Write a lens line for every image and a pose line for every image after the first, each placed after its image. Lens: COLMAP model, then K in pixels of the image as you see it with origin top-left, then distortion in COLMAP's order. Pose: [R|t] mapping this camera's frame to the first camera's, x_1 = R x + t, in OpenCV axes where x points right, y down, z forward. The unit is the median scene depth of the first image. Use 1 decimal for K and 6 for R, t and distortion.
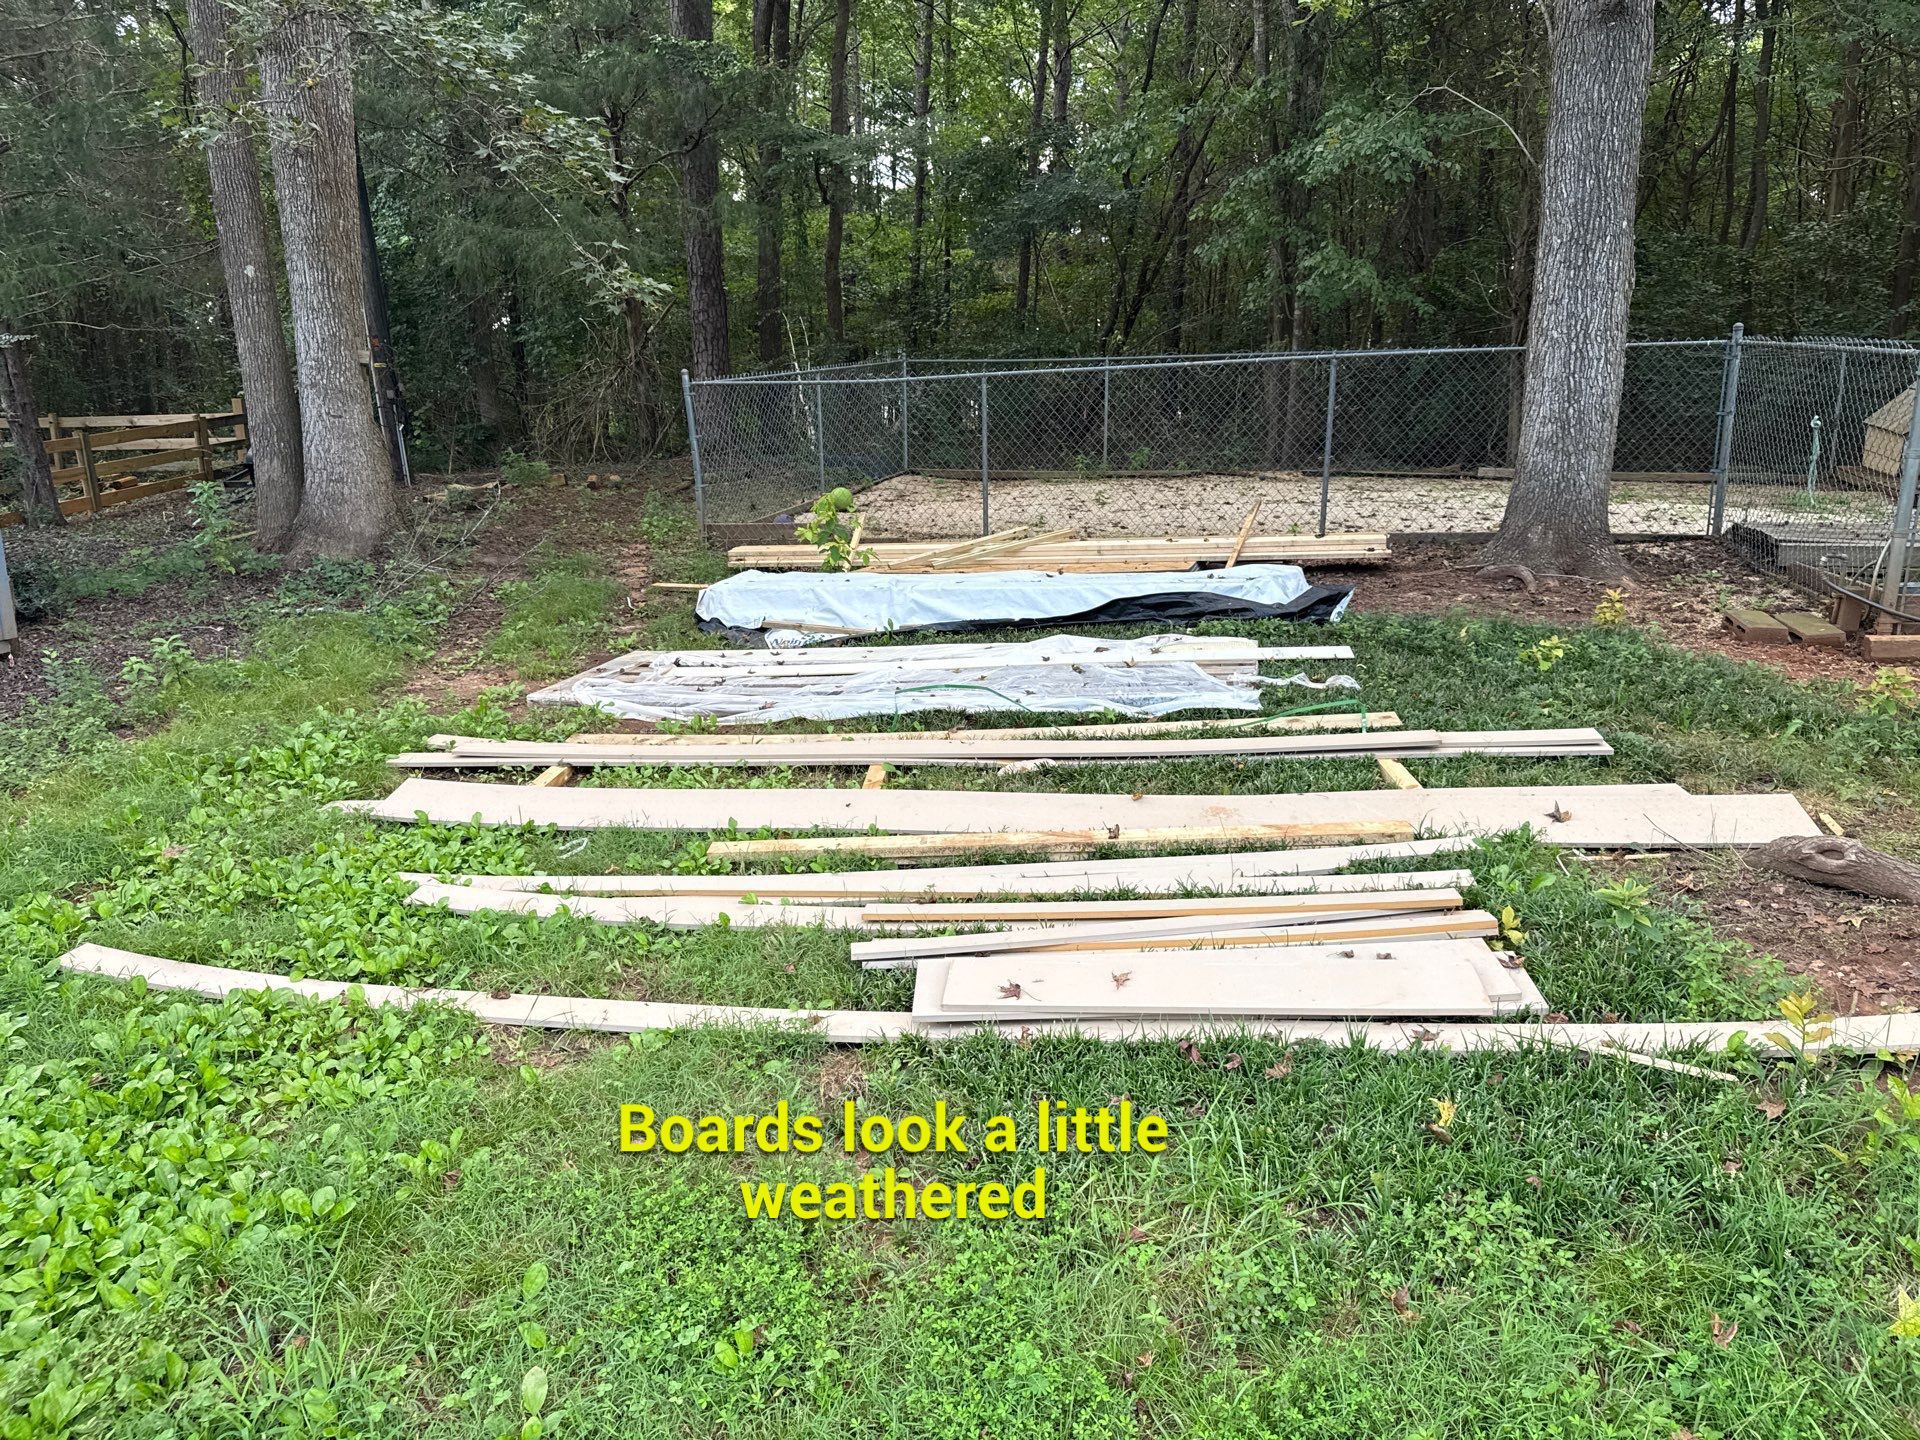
lens RADIAL K [[1380.7, 0, 960.0], [0, 1380.7, 720.0], [0, 0, 1]] dist [0.039794, -0.055093]
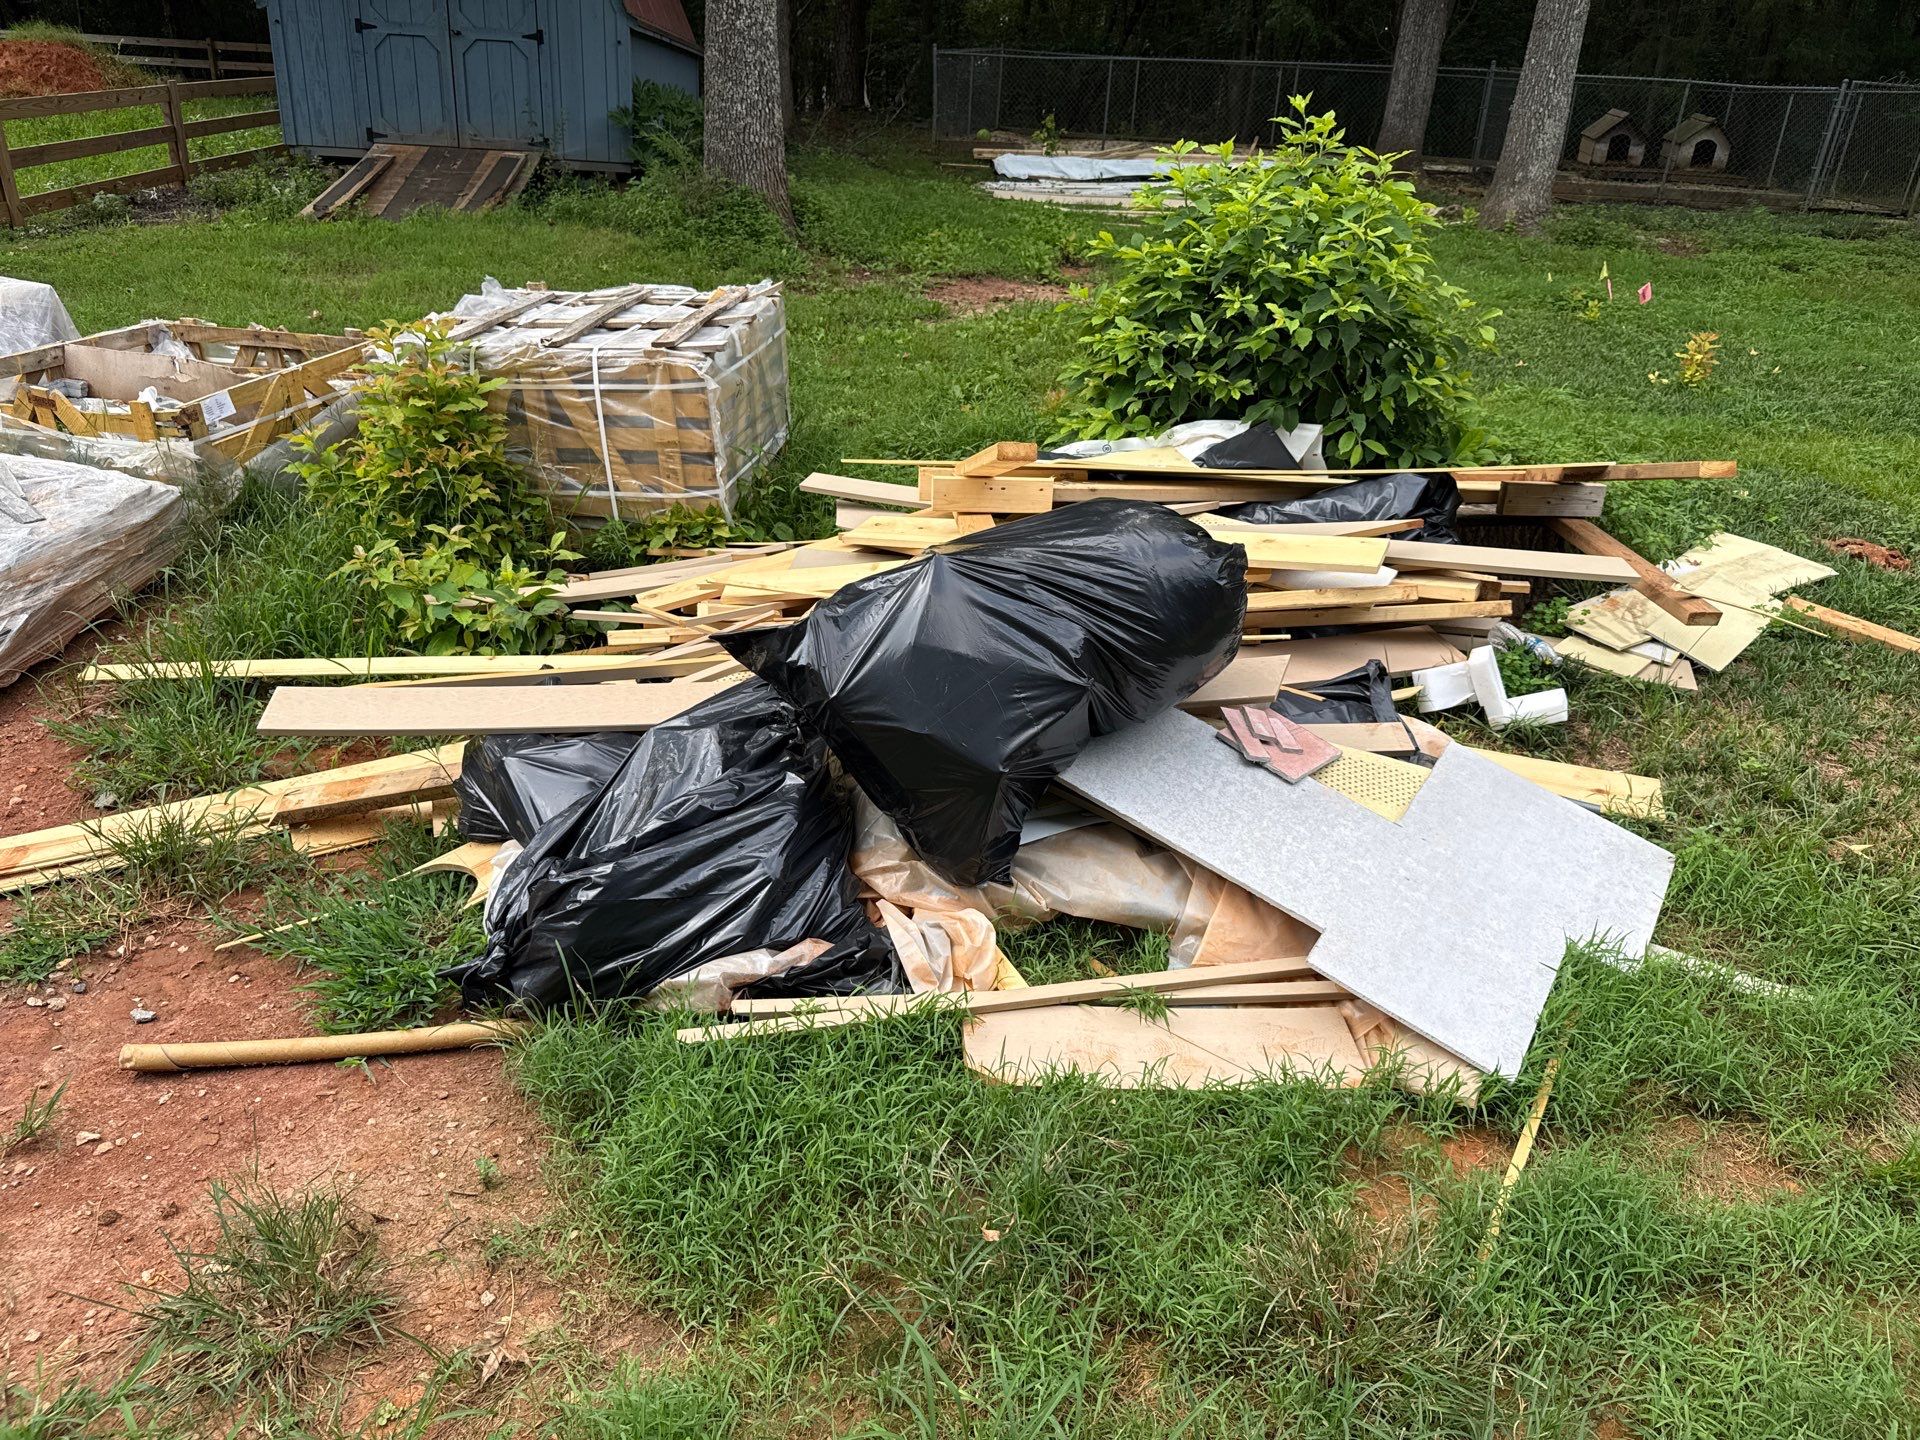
lens RADIAL K [[1400.5, 0, 943.4], [0, 1400.5, 726.8], [0, 0, 1]] dist [-0.040593, 0.050528]
pose [[0.994301, 0.025764, 0.103446, -0.415592], [-0.044609, 0.981870, 0.184230, 0.324500], [-0.096825, -0.187794, 0.977424, -1.062539]]
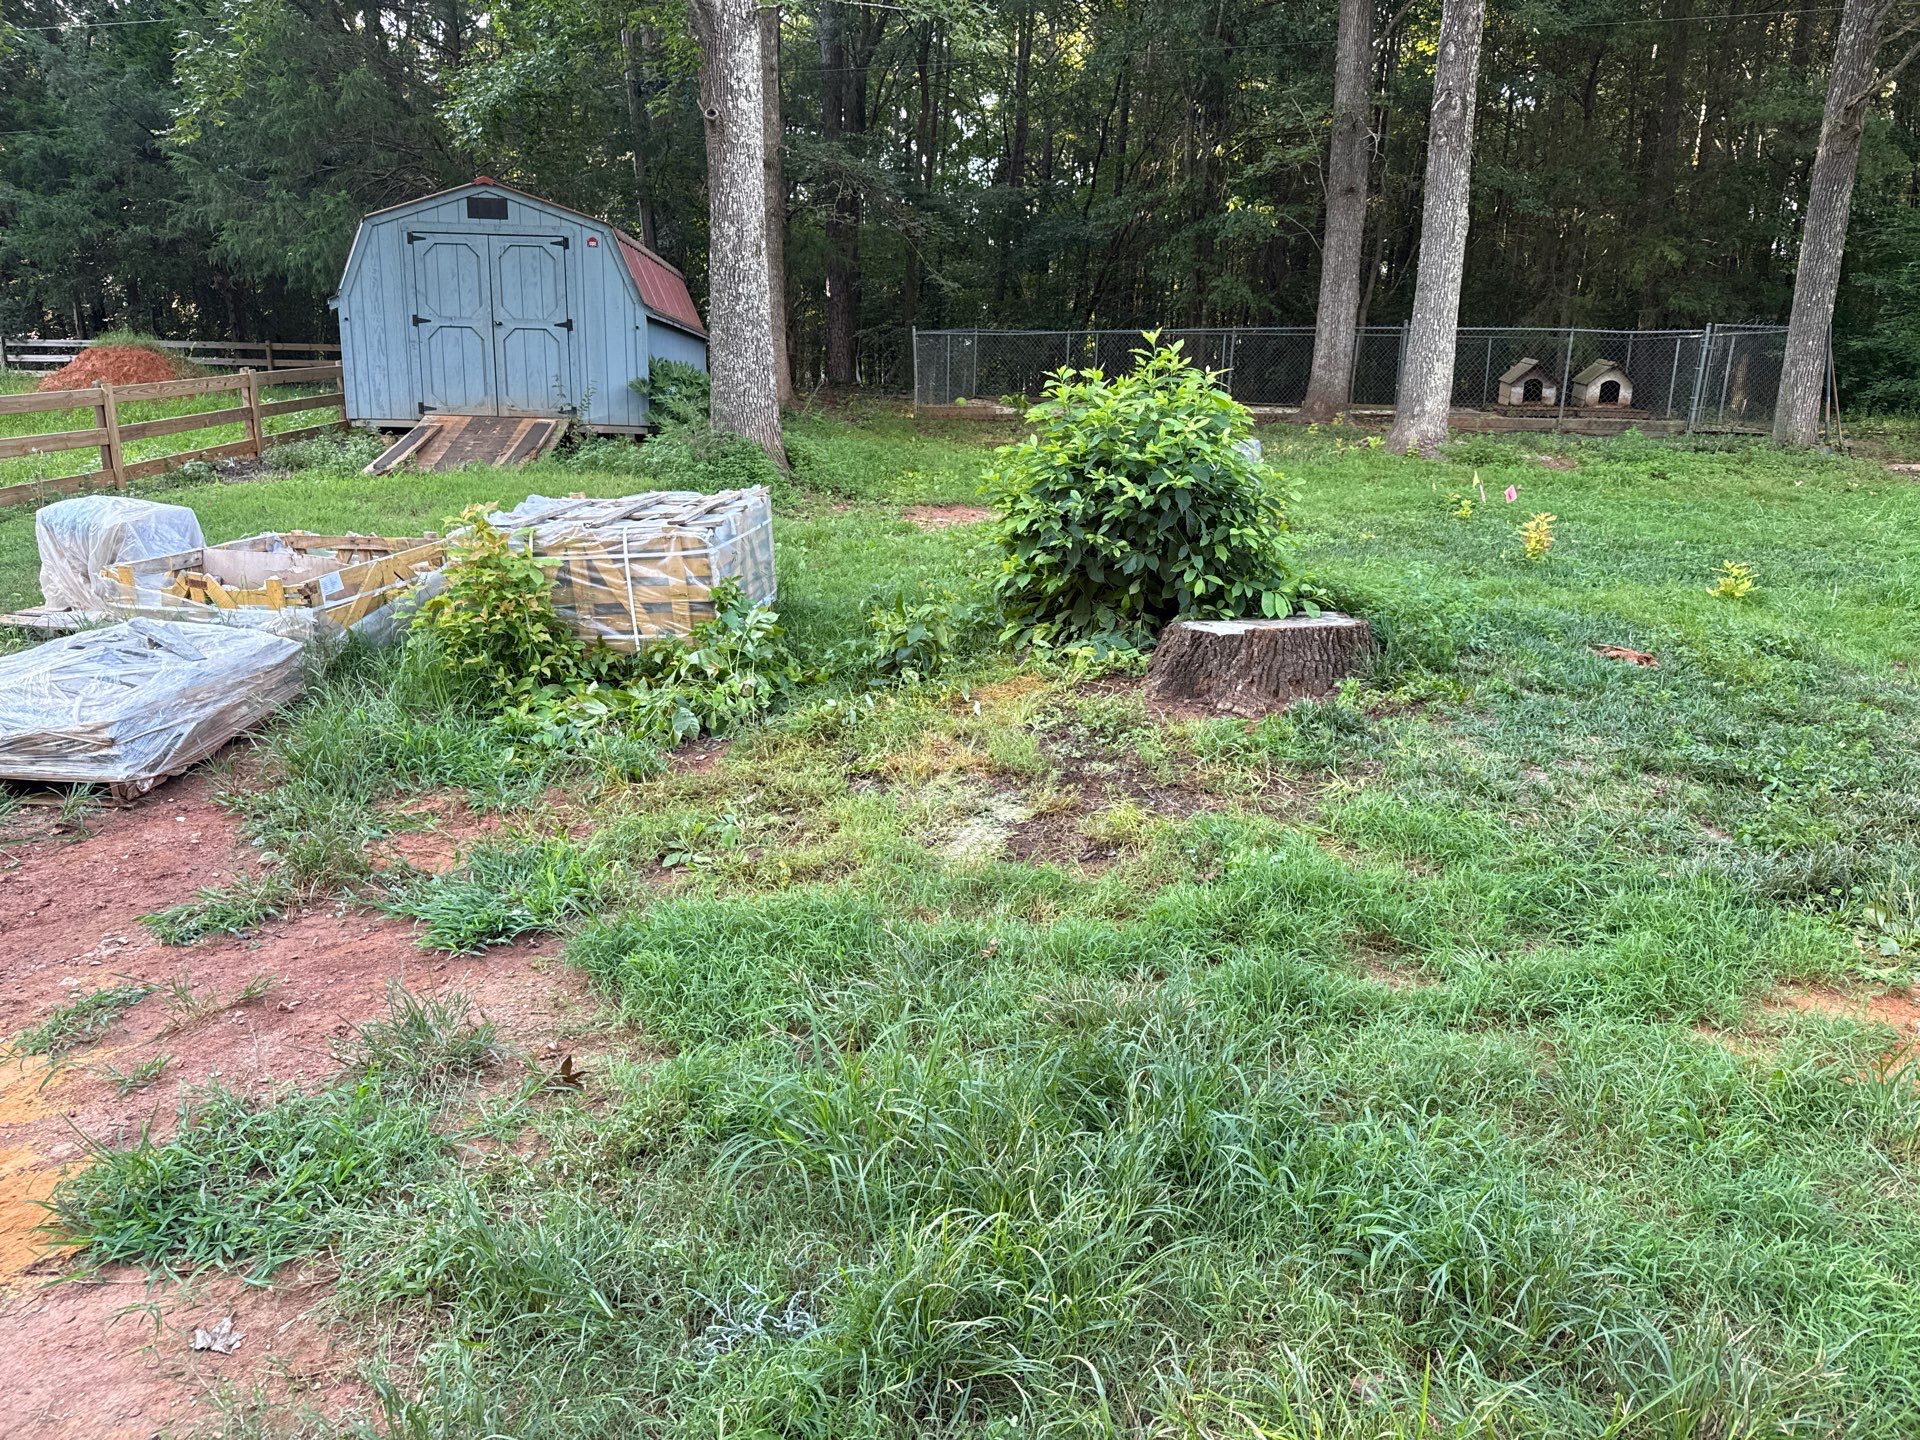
lens RADIAL K [[1380.7, 0, 960.0], [0, 1380.7, 720.0], [0, 0, 1]] dist [0.039794, -0.055093]
pose [[0.994479, 0.009185, 0.104533, -0.402775], [-0.009621, 0.999947, 0.003664, 0.368459], [-0.104494, -0.004650, 0.994515, -1.189358]]
